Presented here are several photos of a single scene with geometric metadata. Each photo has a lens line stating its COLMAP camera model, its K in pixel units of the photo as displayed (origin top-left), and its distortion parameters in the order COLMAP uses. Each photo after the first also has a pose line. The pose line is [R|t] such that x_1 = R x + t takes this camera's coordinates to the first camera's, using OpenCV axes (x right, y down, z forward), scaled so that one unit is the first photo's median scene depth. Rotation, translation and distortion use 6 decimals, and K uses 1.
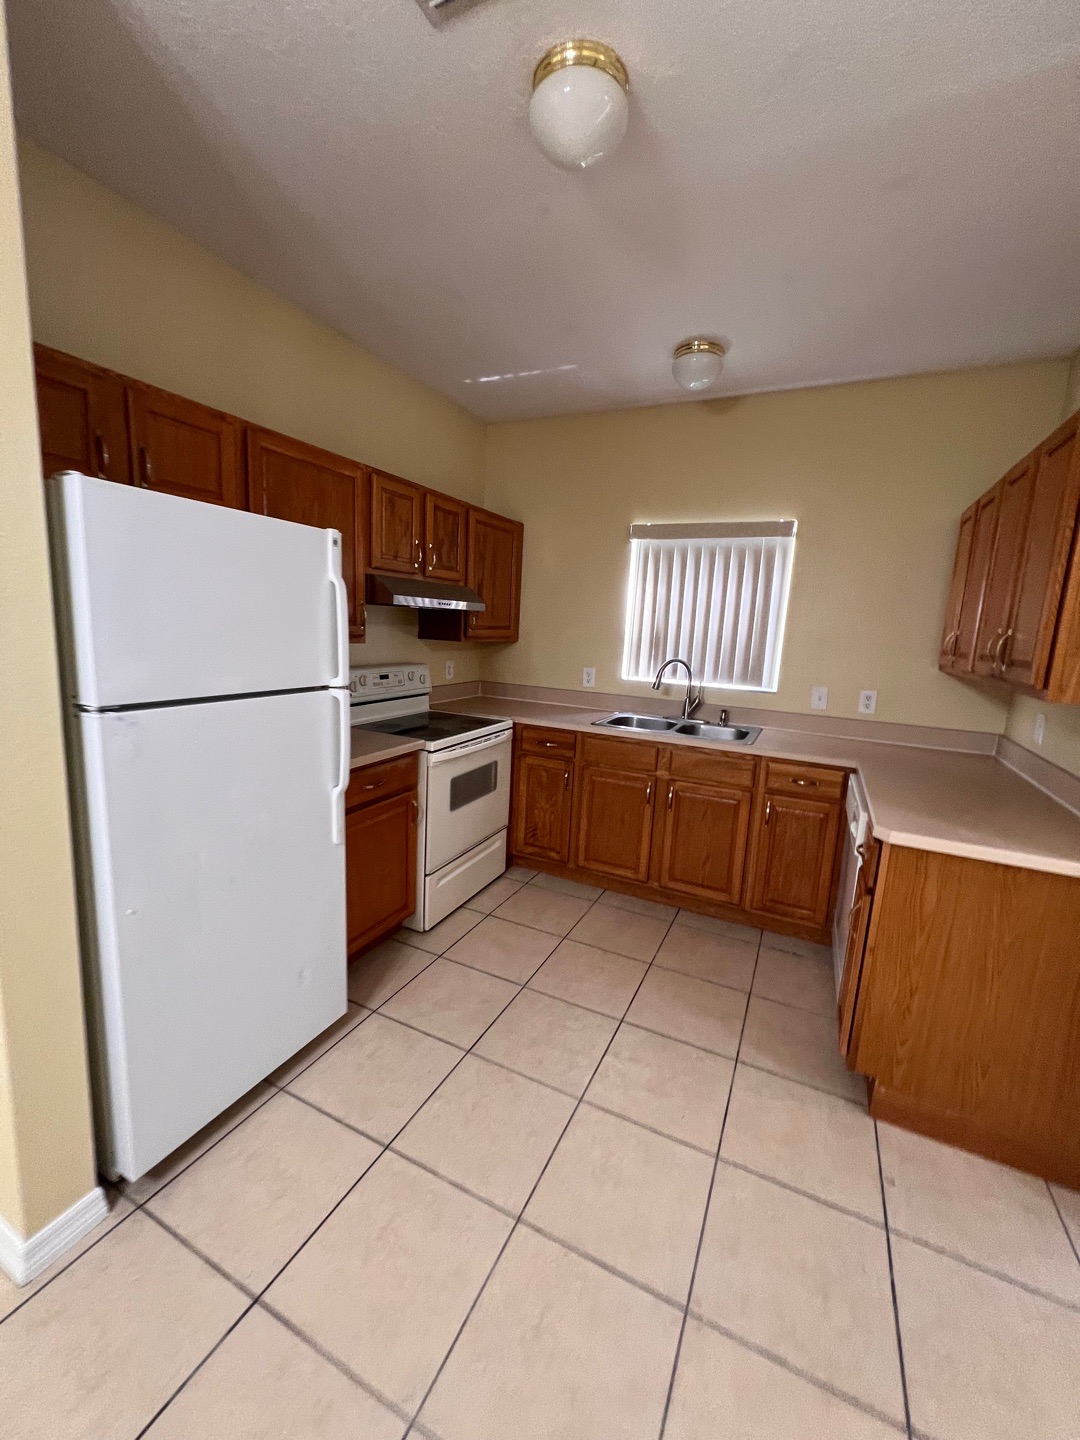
lens RADIAL K [[573.1, 0, 540.0], [0, 573.1, 720.0], [0, 0, 1]] dist [0.000273, 0.000030]
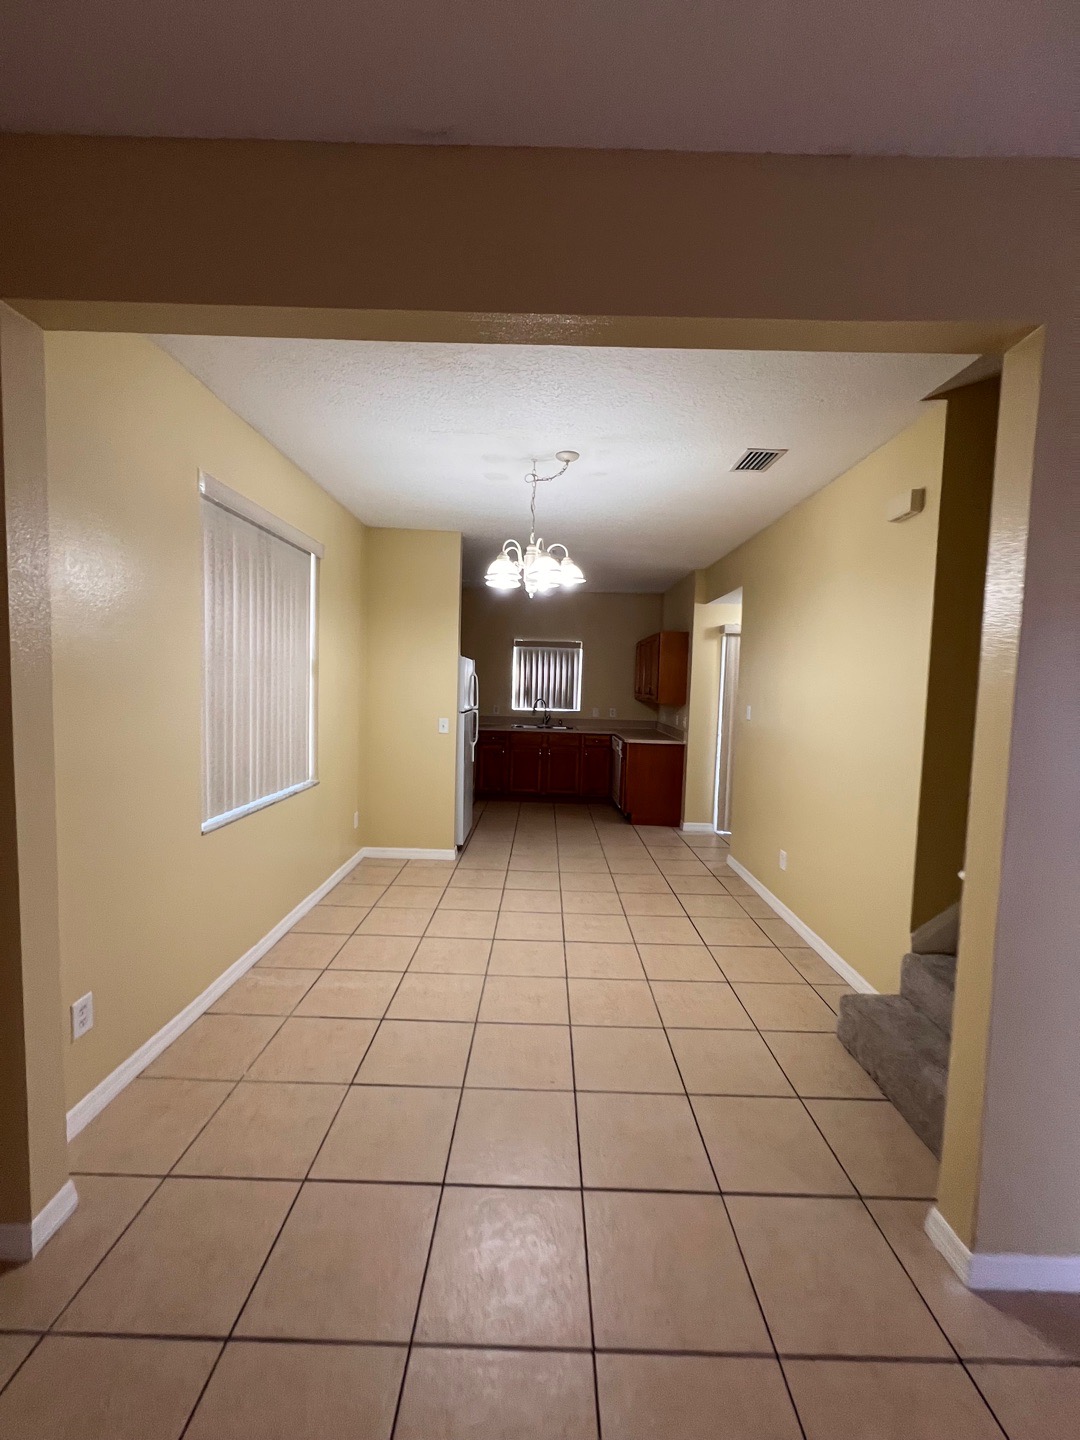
lens RADIAL K [[573.1, 0, 540.0], [0, 573.1, 720.0], [0, 0, 1]] dist [0.000273, 0.000030]
pose [[0.903262, -0.050620, 0.426093, -0.773540], [0.087575, 0.993863, -0.067578, 0.138343], [-0.420057, 0.098356, 0.902152, -1.110027]]
